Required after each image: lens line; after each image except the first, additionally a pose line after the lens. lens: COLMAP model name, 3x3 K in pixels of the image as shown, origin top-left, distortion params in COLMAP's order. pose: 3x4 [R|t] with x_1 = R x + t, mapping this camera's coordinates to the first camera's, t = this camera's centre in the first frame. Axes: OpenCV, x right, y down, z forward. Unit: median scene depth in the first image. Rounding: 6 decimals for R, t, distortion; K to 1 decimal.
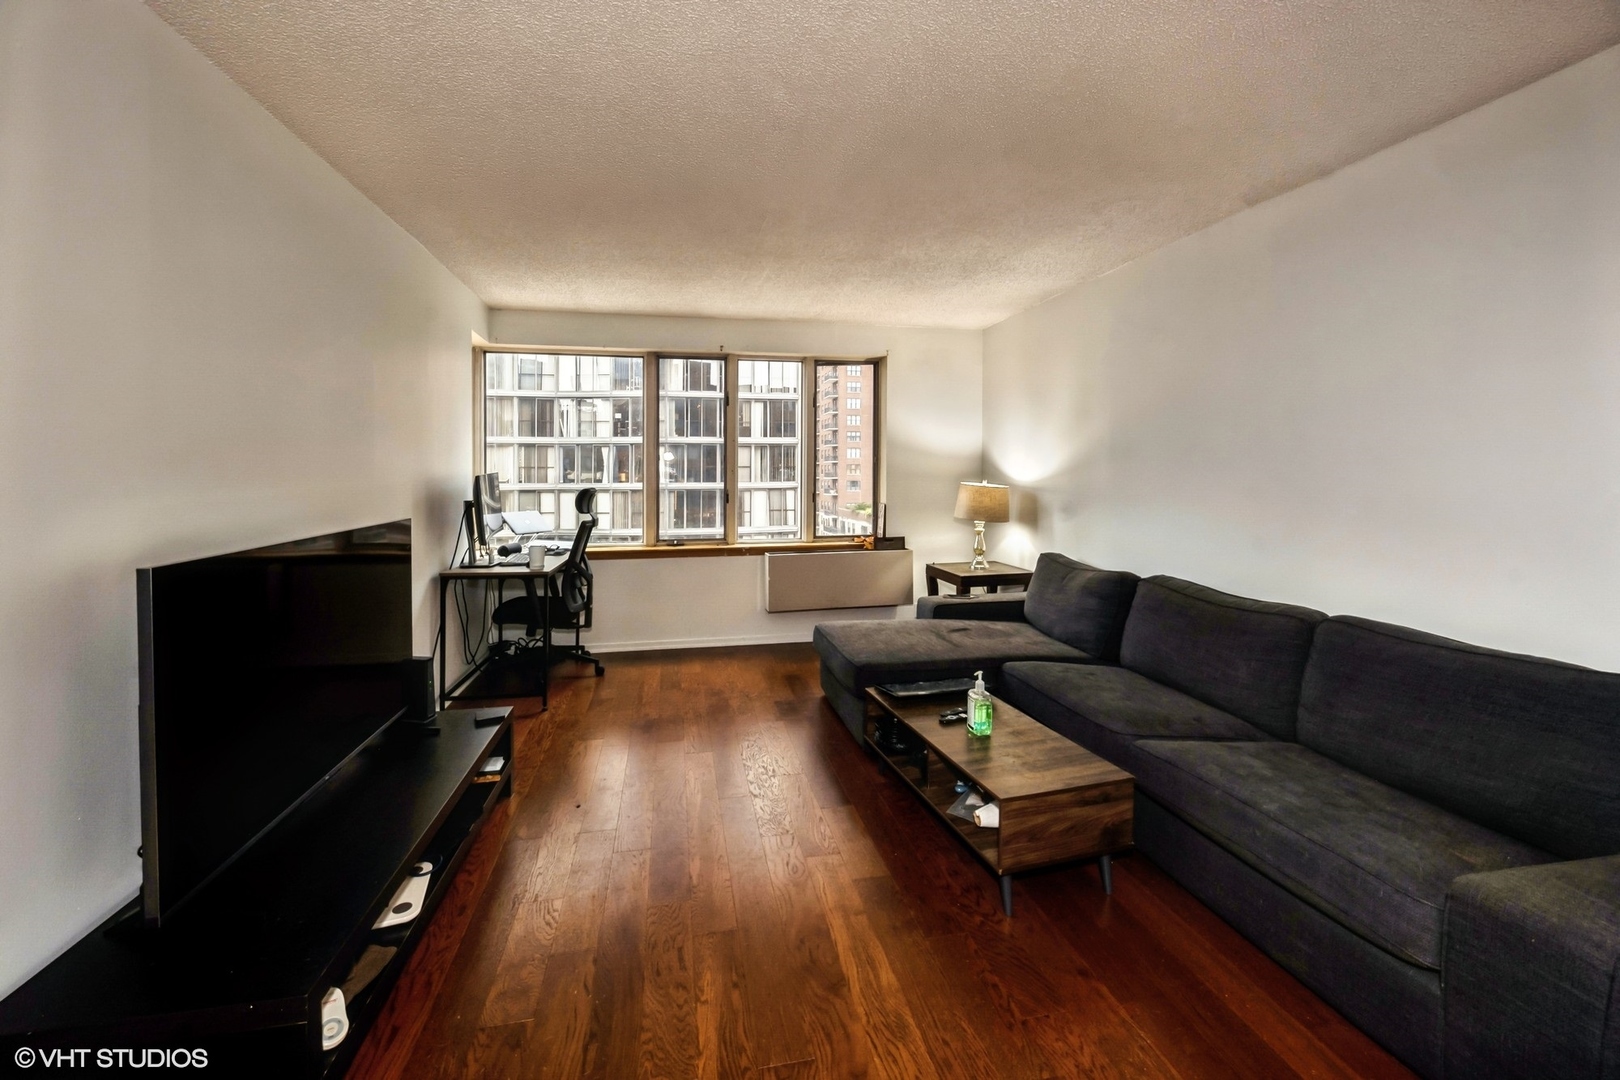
lens RADIAL K [[661.0, 0, 803.5], [0, 661.0, 501.0], [0, 0, 1]] dist [0.000806, 0.000116]
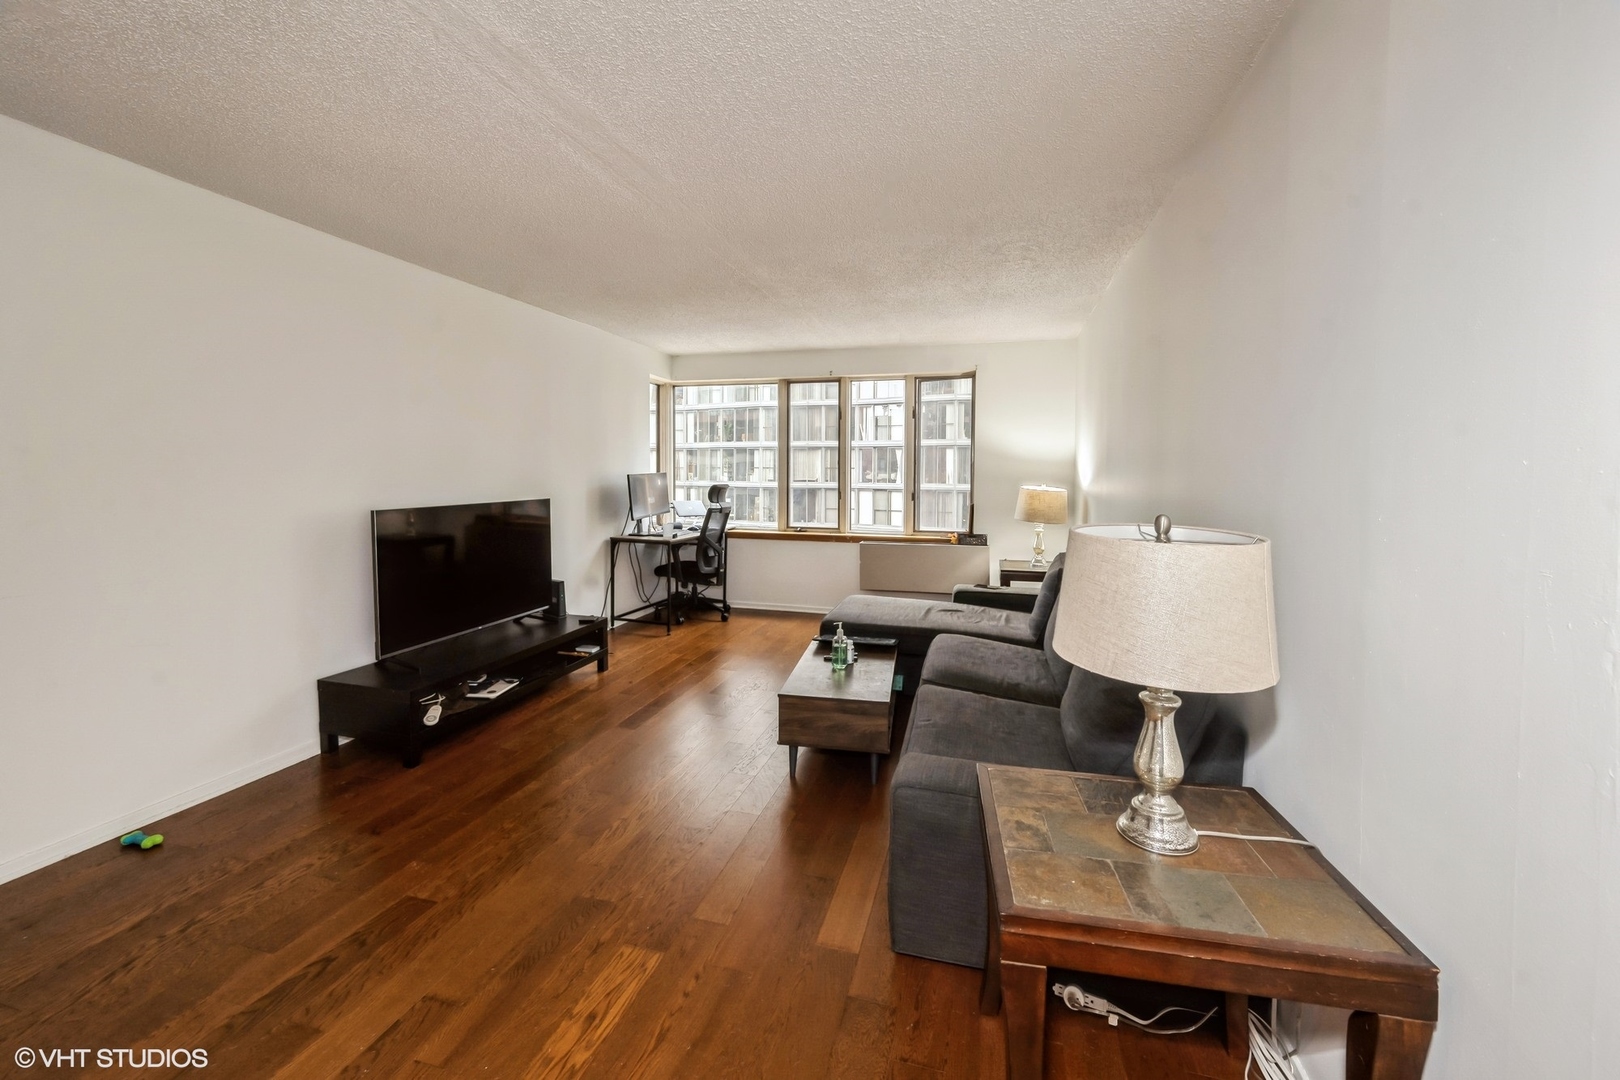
lens RADIAL K [[661.0, 0, 816.2], [0, 661.0, 530.4], [0, 0, 1]] dist [0.000806, 0.000116]
pose [[0.888520, 0.049574, -0.456151, 0.410608], [-0.029957, 0.998293, 0.050142, 0.000455], [0.457858, -0.030887, 0.888488, -0.112447]]
